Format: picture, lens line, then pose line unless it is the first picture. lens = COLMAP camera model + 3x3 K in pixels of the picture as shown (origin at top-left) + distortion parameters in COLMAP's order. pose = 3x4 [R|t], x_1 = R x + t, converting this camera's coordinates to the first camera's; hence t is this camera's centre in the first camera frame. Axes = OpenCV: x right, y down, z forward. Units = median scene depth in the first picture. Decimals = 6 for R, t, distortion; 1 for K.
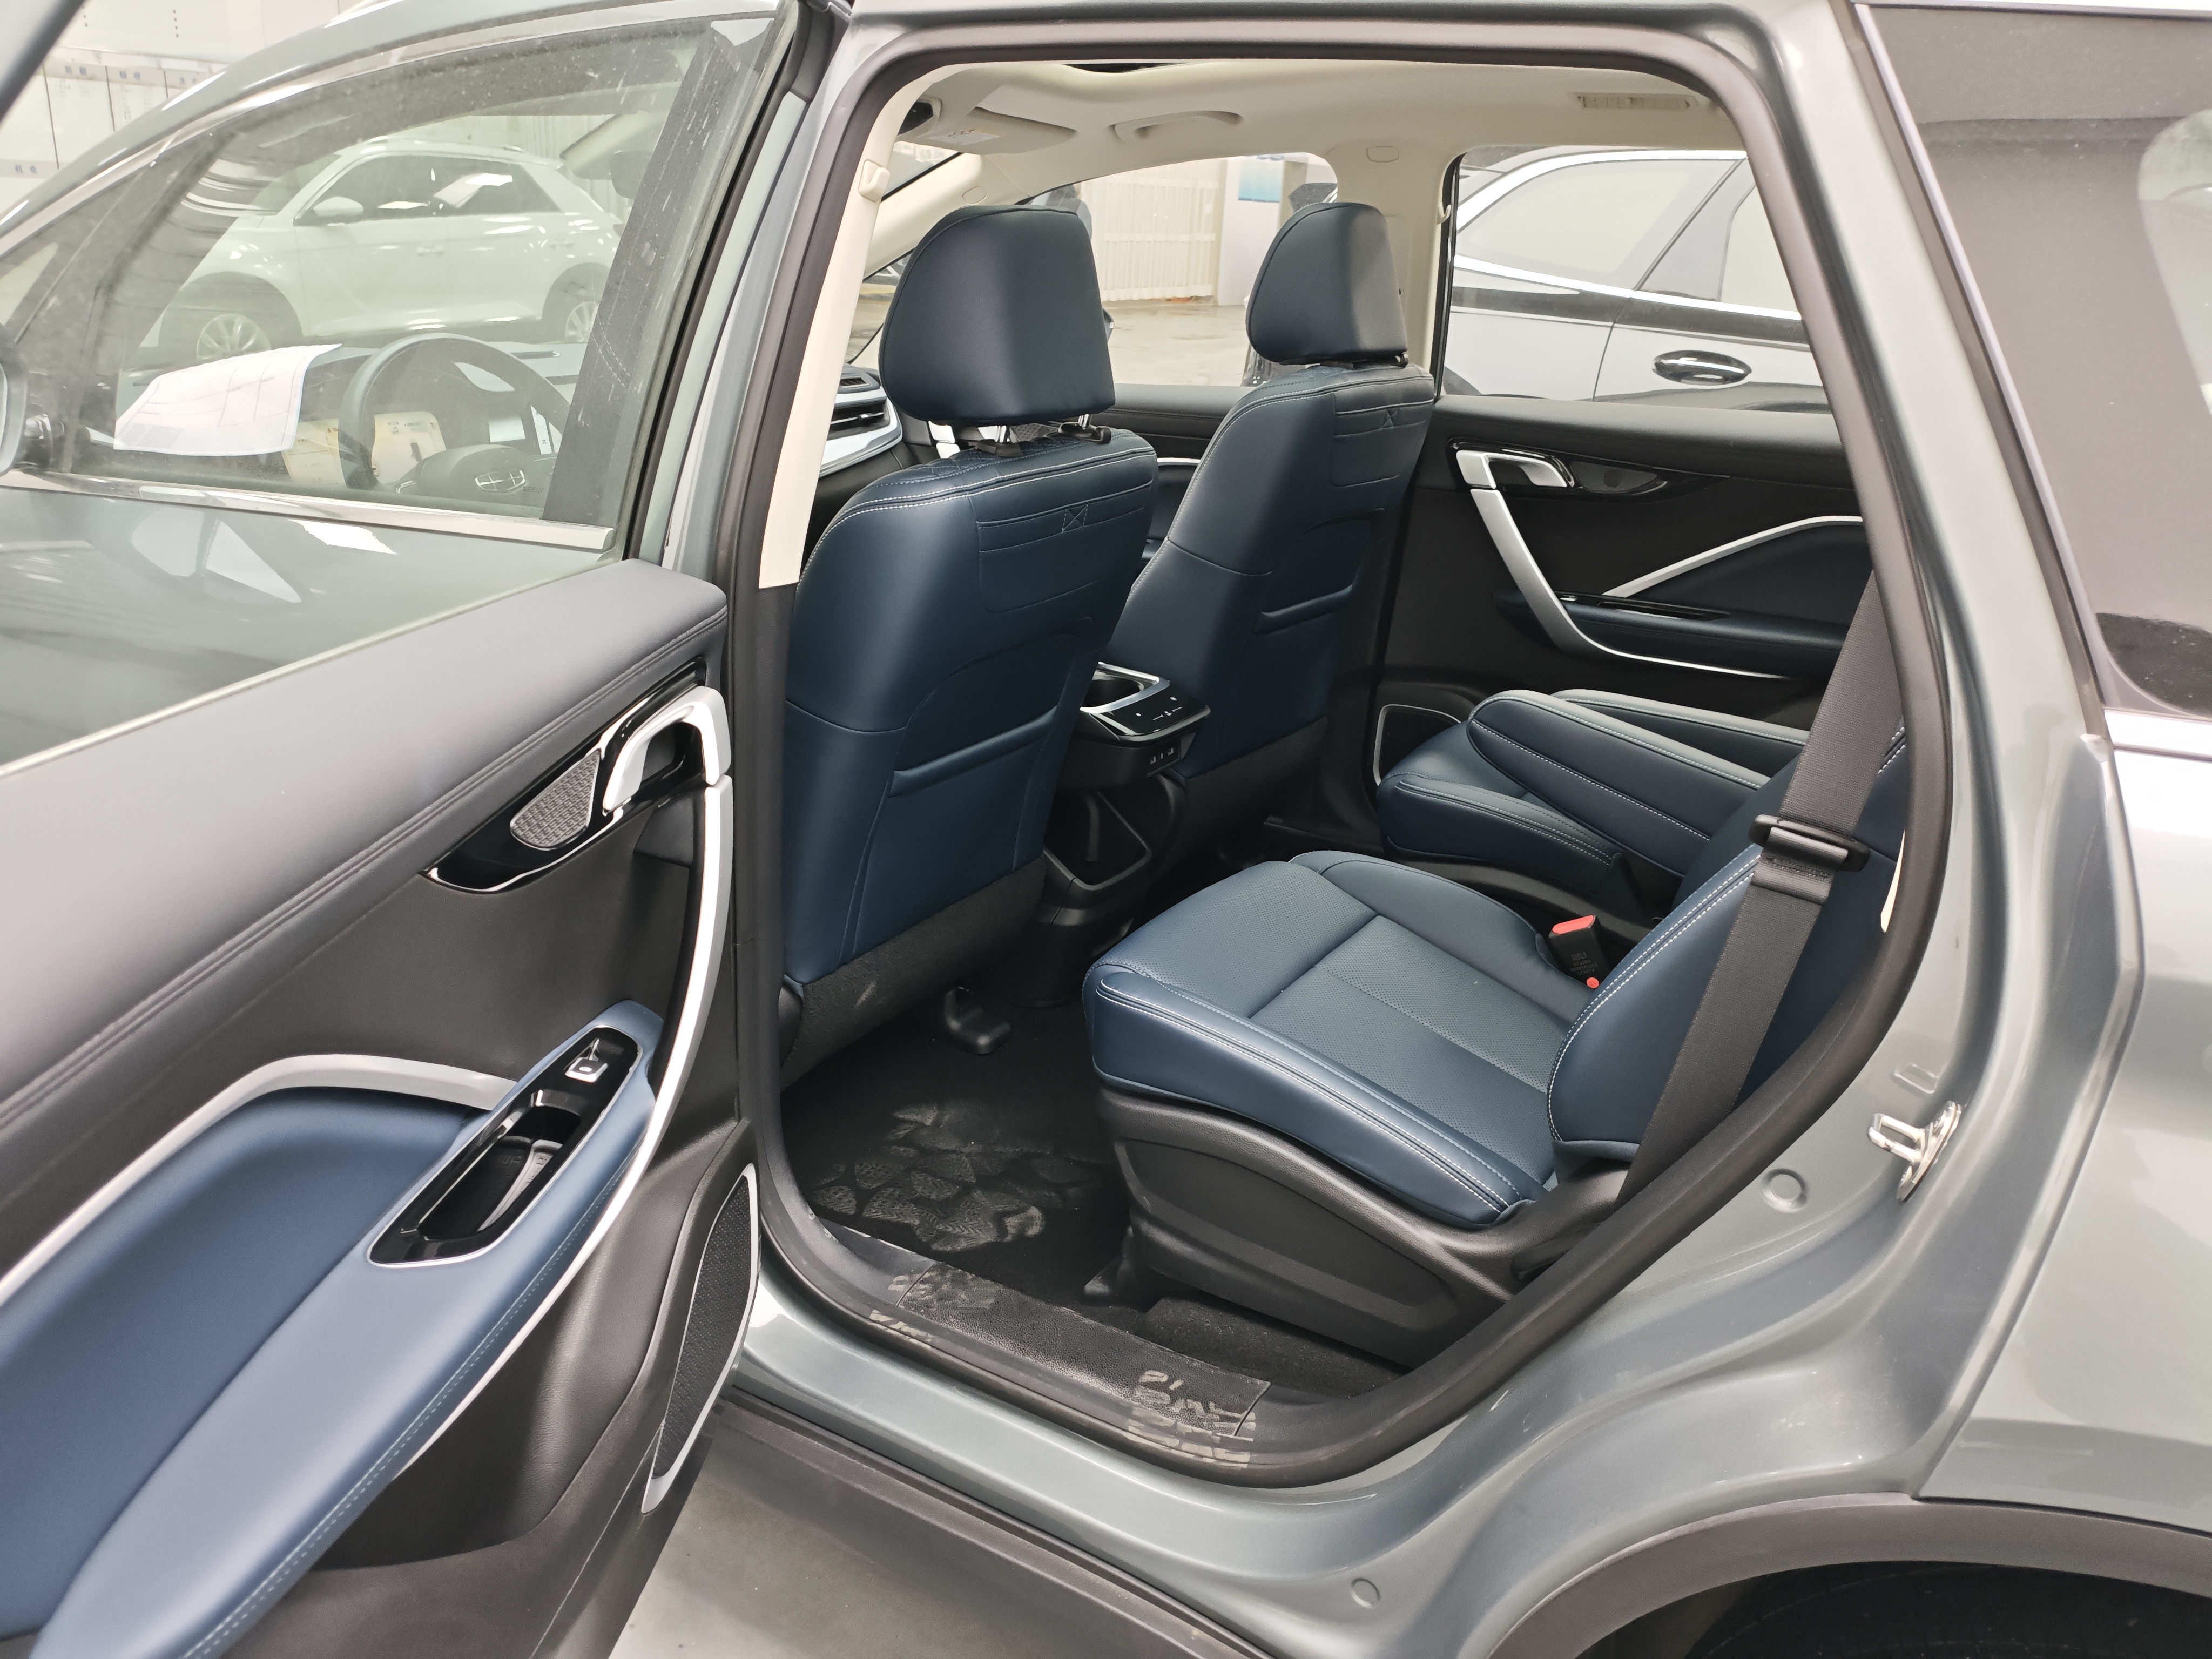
lens RADIAL K [[1752.8, 0, 1109.7], [0, 1752.8, 831.6], [0, 0, 1]] dist [0.052539, -0.056069]
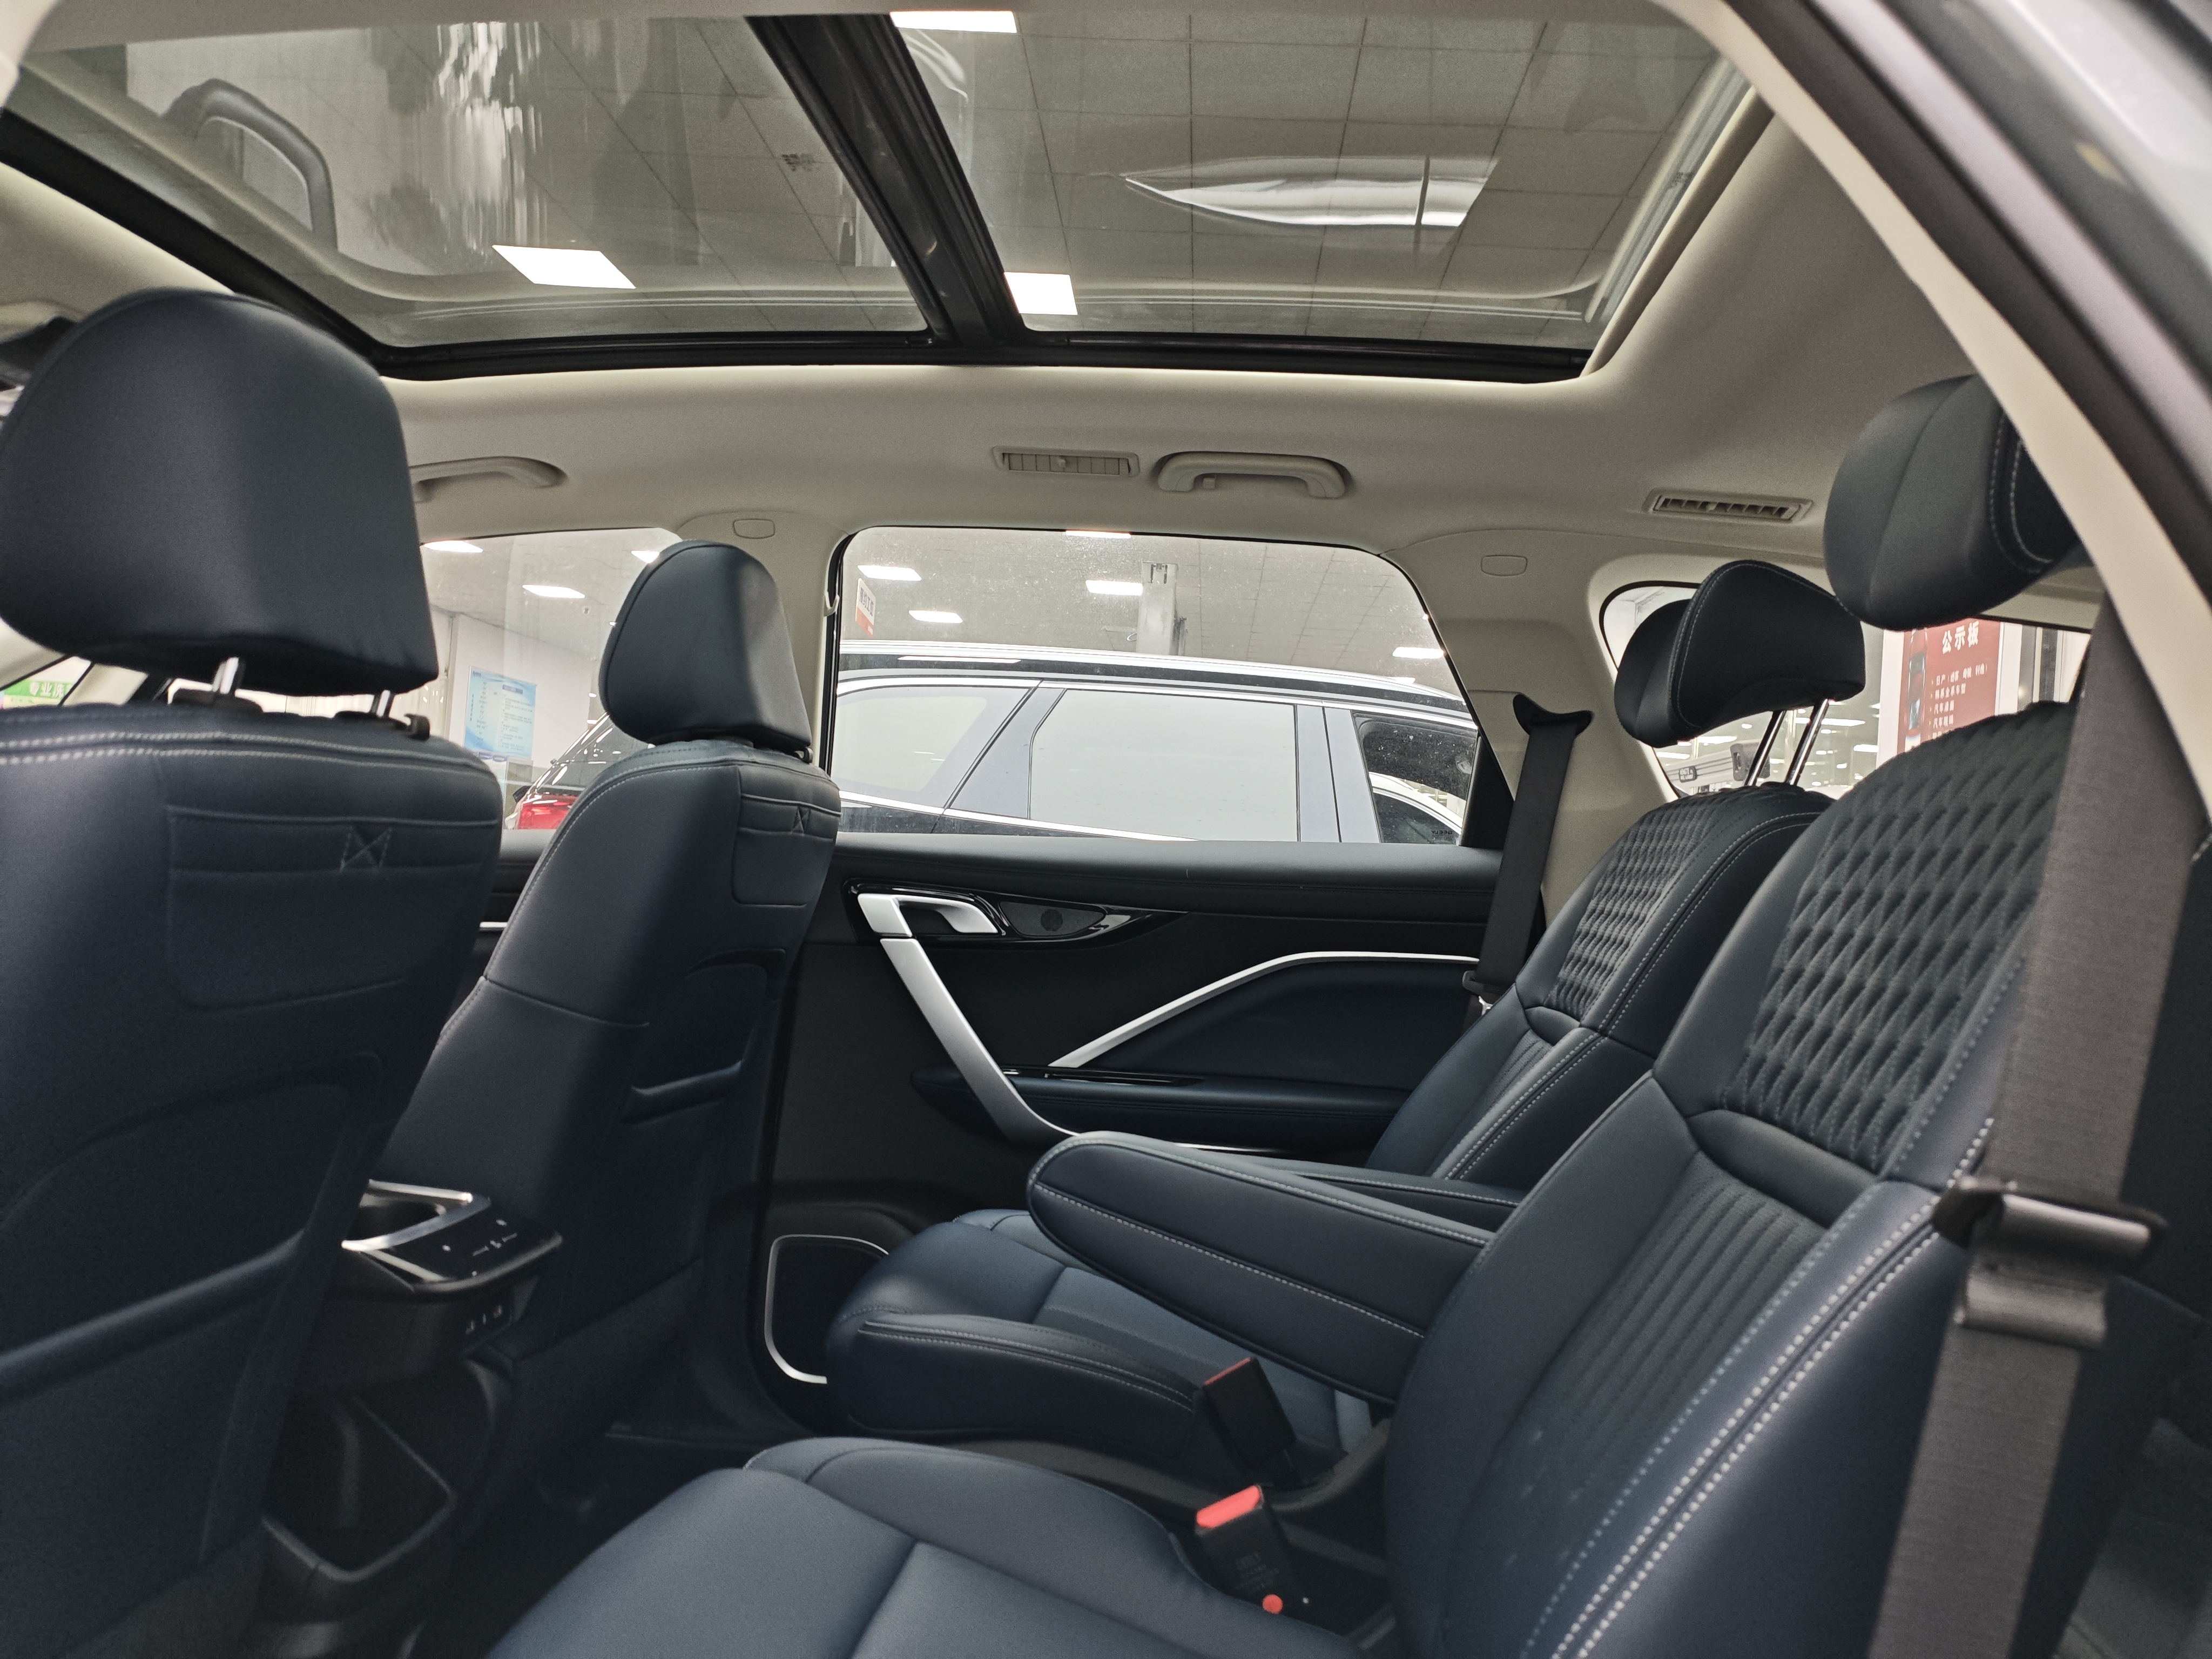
lens RADIAL K [[1690.8, 0, 1106.0], [0, 1690.8, 829.5], [0, 0, 1]] dist [0.133501, -0.214243]
pose [[0.904115, 0.019873, 0.426826, -0.031010], [0.127662, 0.940728, -0.314218, 0.010906], [-0.407772, 0.338579, 0.847990, 0.343634]]
